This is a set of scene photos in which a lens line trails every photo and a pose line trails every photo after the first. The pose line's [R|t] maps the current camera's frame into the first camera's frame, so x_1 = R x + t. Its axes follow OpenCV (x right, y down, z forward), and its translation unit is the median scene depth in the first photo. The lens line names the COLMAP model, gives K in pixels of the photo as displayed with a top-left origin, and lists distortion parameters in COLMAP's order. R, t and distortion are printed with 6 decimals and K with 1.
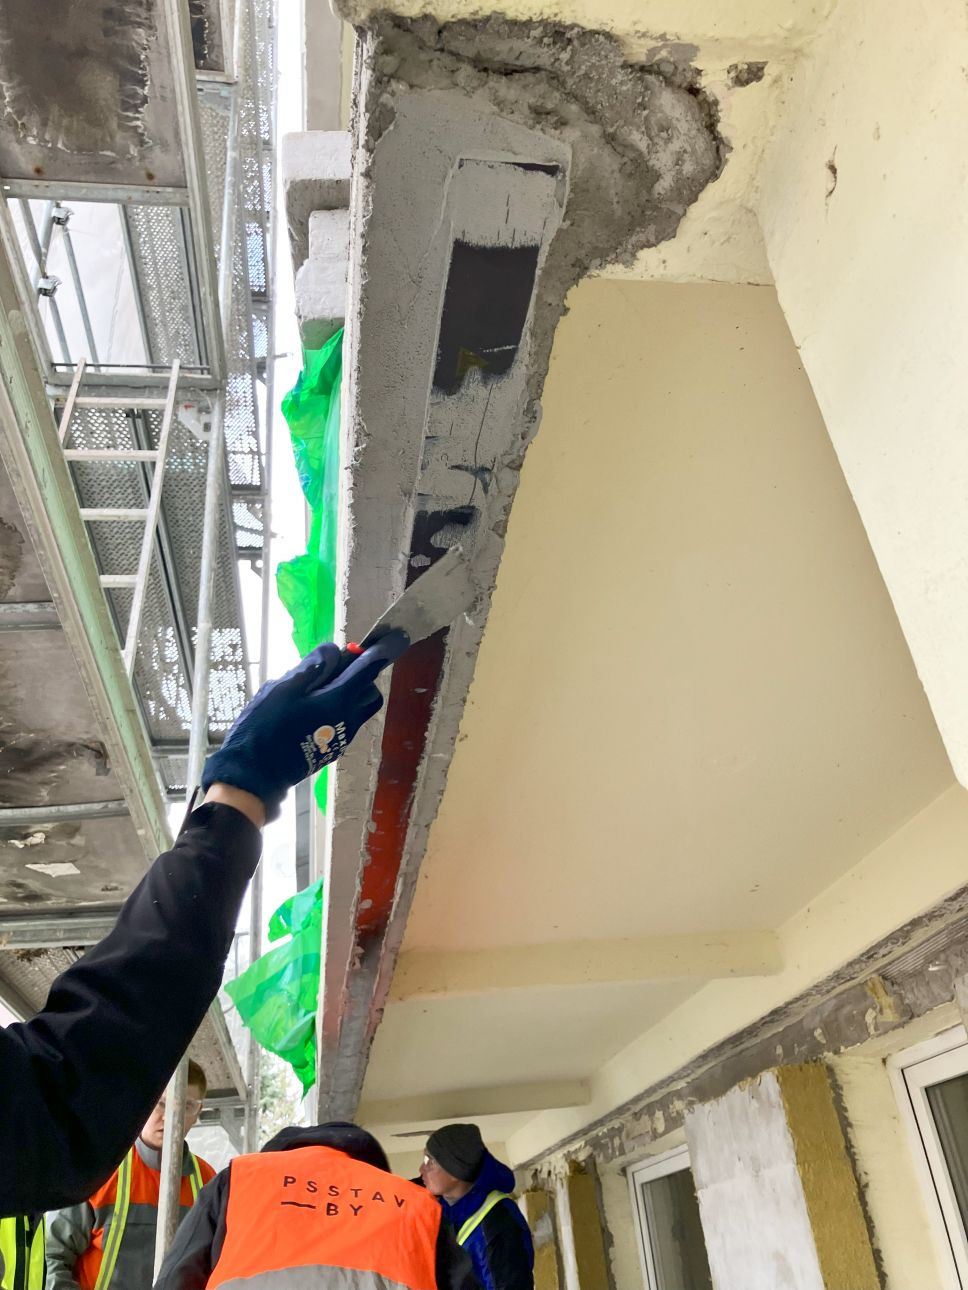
lens RADIAL K [[1042.4, 0, 483.4], [0, 1042.4, 643.5], [0, 0, 1]] dist [0.025819, -0.015892]
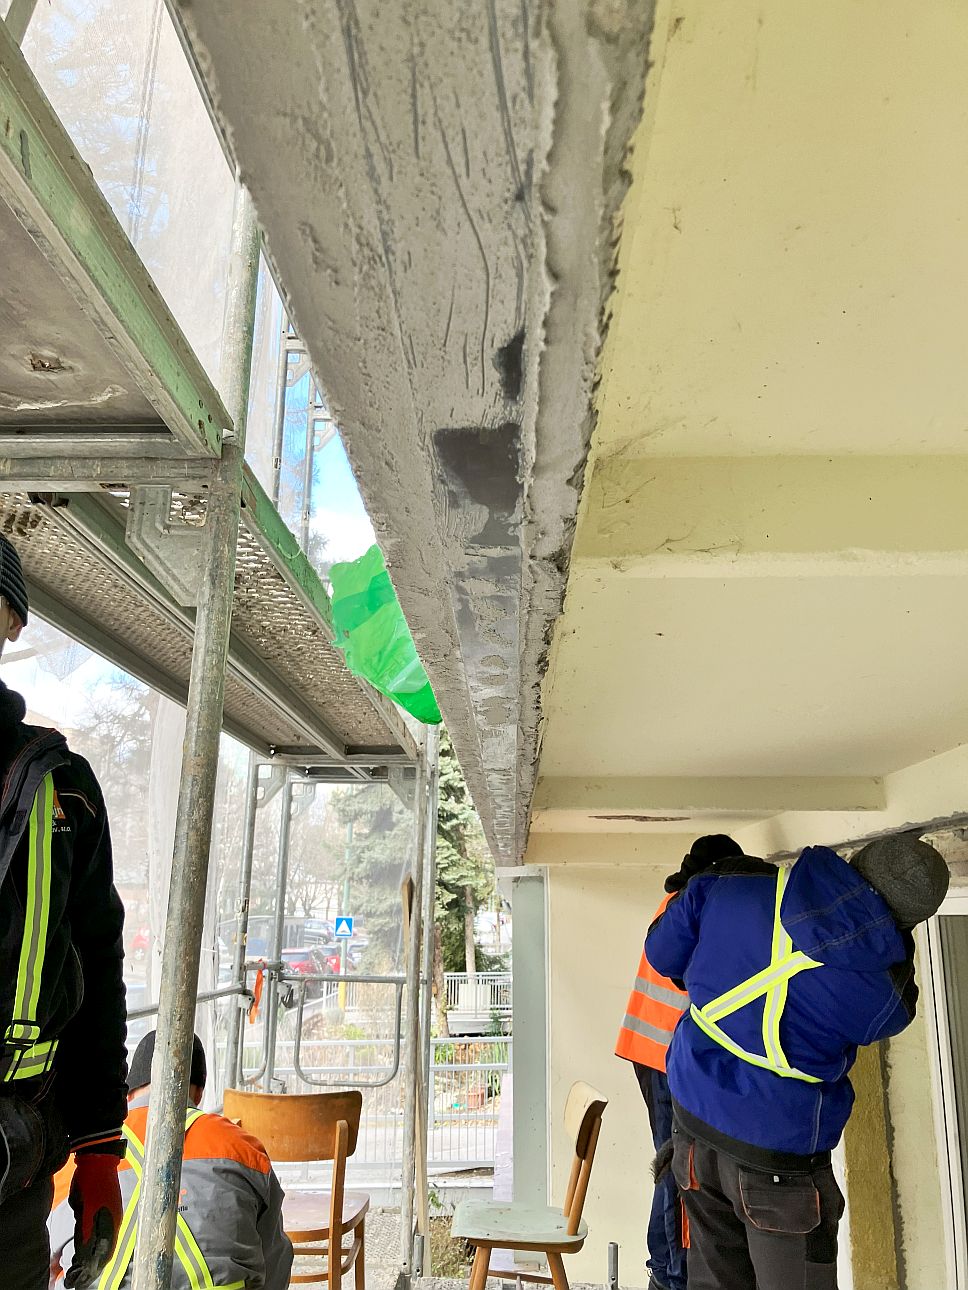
lens RADIAL K [[1042.4, 0, 485.7], [0, 1042.4, 645.1], [0, 0, 1]] dist [0.025819, -0.015892]
pose [[0.979575, 0.055997, -0.193123, -0.041528], [0.003058, 0.956181, 0.292760, 0.206051], [0.201054, -0.287372, 0.936480, 0.504047]]
